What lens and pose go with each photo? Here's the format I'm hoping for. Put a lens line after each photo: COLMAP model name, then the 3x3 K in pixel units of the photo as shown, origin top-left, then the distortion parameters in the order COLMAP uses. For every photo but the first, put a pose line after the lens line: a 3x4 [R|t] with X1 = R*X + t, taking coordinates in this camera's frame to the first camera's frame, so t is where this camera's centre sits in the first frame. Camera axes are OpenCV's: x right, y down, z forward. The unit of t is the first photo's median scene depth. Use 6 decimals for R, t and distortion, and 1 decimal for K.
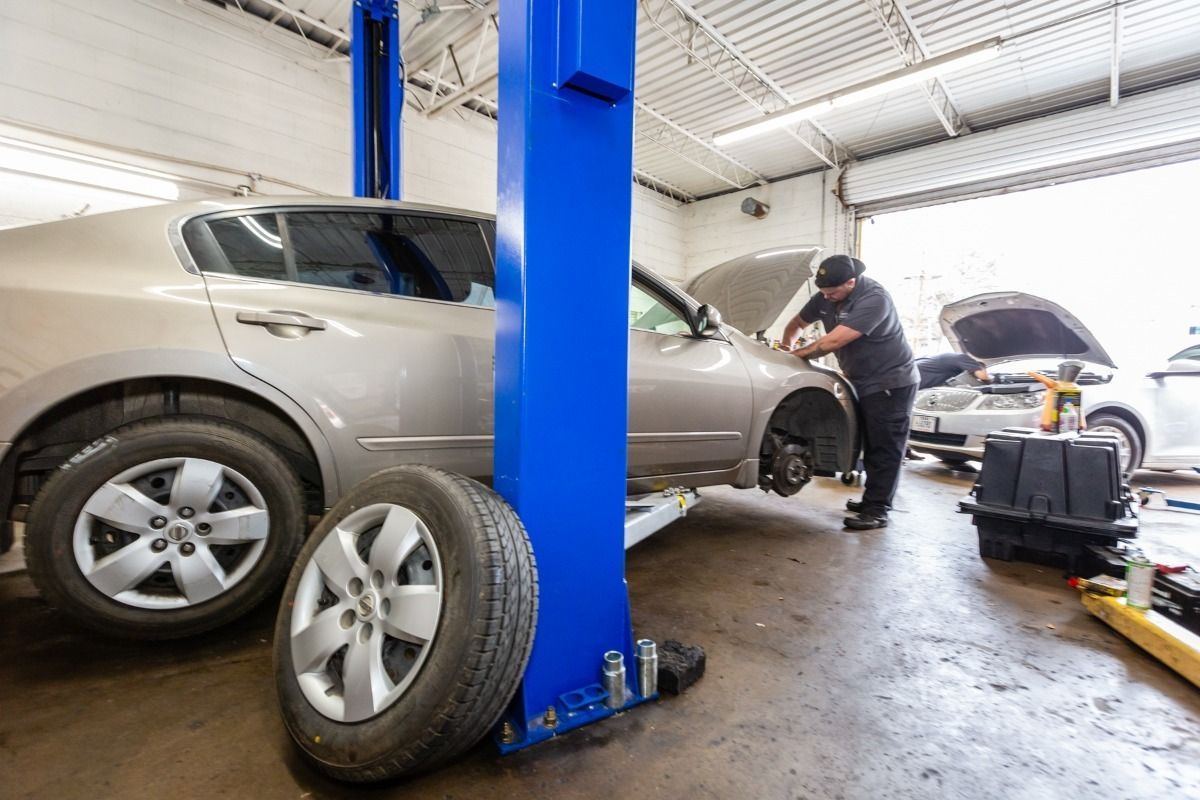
lens RADIAL K [[616.7, 0, 597.9], [0, 616.7, 393.6], [0, 0, 1]] dist [0.000377, -0.000202]
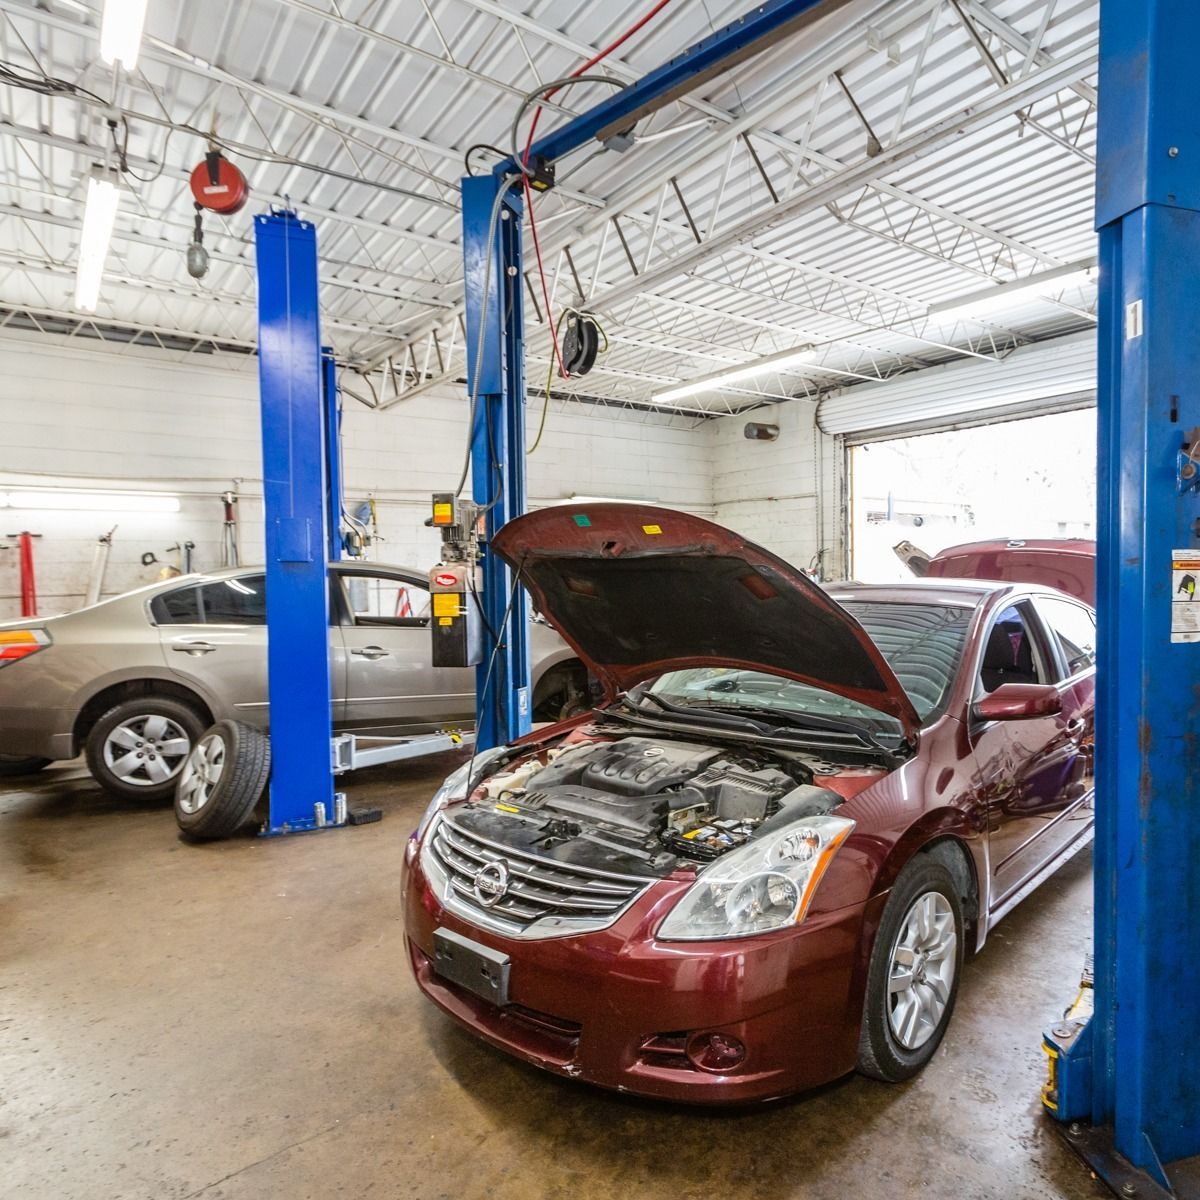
lens RADIAL K [[800.7, 0, 600.0], [0, 800.7, 600.0], [0, 0, 1]] dist [0.004267, 0.001952]
pose [[0.986438, -0.026826, -0.161927, 1.338832], [0.024372, 0.999556, -0.017121, -0.210537], [0.162315, 0.012942, 0.986654, -1.508603]]
